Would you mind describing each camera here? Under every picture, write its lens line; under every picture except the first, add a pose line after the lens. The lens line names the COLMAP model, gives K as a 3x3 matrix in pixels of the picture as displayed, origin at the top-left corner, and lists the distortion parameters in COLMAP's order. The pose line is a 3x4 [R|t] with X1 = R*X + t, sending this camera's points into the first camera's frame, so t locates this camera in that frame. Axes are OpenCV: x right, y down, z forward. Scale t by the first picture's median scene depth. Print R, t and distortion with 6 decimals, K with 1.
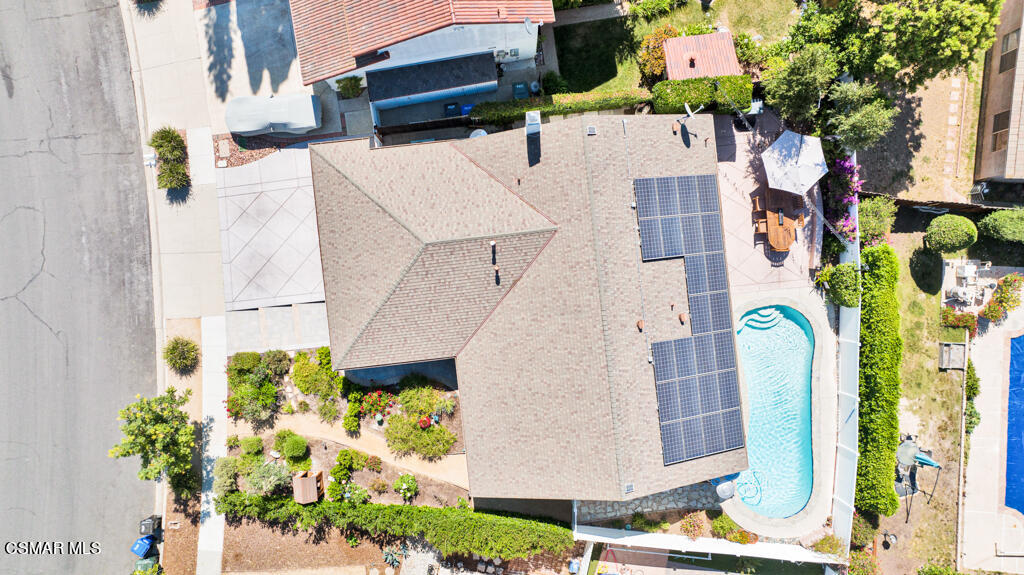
lens RADIAL K [[727.5, 0, 512.0], [0, 727.5, 287.5], [0, 0, 1]] dist [-0.010323, -0.003069]
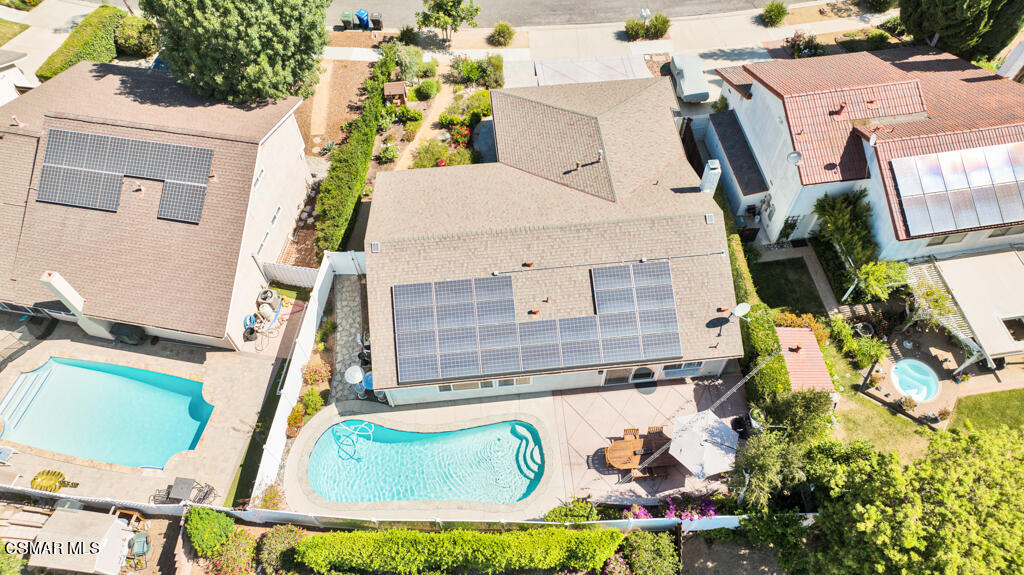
lens RADIAL K [[727.5, 0, 512.0], [0, 727.5, 287.5], [0, 0, 1]] dist [-0.010323, -0.003069]
pose [[-0.012074, 0.843371, -0.537196, 0.666890], [-0.999902, -0.006359, 0.012491, 0.054883], [0.007118, 0.537294, 0.843365, 0.120851]]
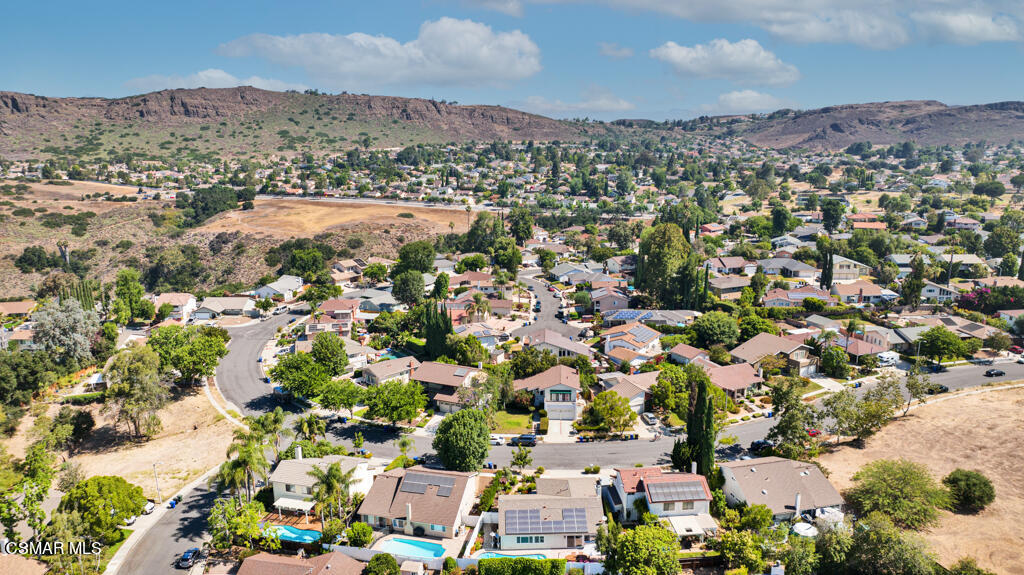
lens RADIAL K [[727.5, 0, 512.0], [0, 727.5, 287.5], [0, 0, 1]] dist [-0.010323, -0.003069]
pose [[-0.085928, 0.228810, -0.969671, 2.990734], [-0.996295, -0.016252, 0.084452, -0.063117], [0.003564, 0.973336, 0.229358, -0.778681]]
